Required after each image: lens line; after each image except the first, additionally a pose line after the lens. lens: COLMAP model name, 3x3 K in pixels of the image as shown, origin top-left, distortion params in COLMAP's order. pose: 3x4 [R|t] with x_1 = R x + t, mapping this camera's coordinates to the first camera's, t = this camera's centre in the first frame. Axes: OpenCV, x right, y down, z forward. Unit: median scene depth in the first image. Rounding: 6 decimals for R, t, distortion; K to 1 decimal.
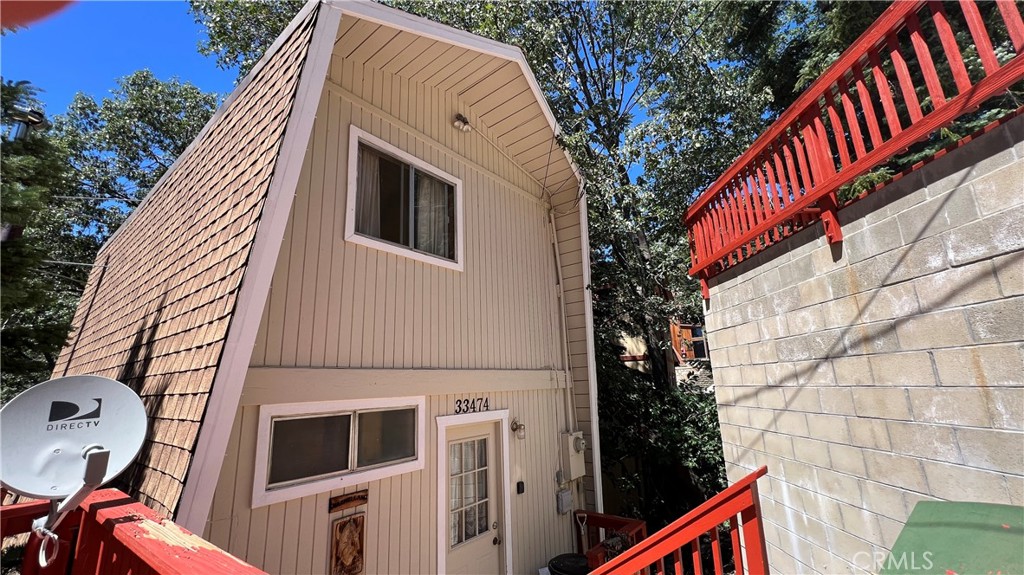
lens RADIAL K [[408.0, 0, 512.0], [0, 408.0, 287.5], [0, 0, 1]] dist [-0.000069, -0.000122]
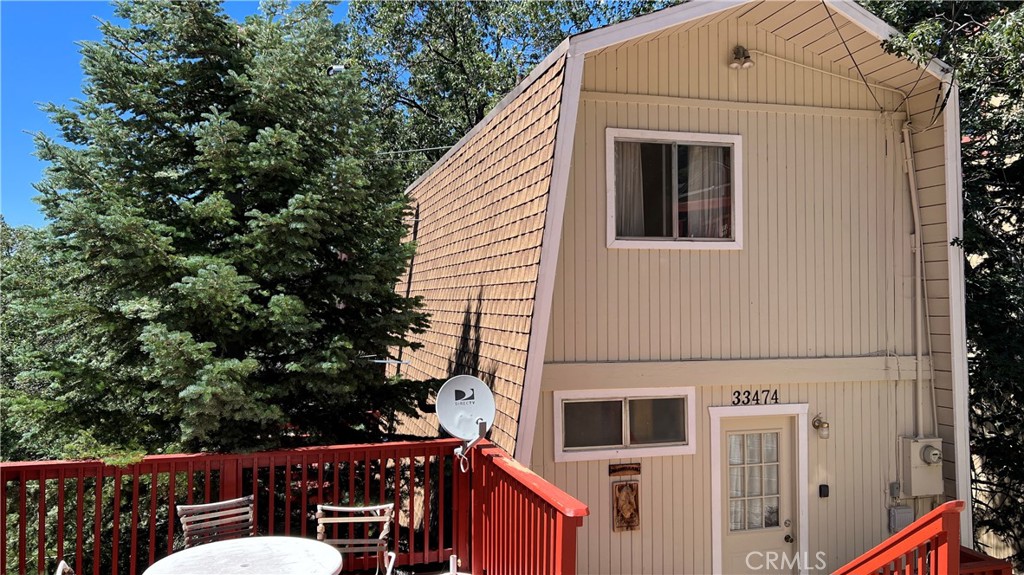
lens RADIAL K [[808.5, 0, 512.0], [0, 808.5, 287.5], [0, 0, 1]] dist [0.003826, -0.002632]
pose [[0.814295, 0.031388, -0.579602, 0.569711], [0.103279, 0.974769, 0.197887, -0.415682], [0.571189, -0.220999, 0.790508, -0.784725]]
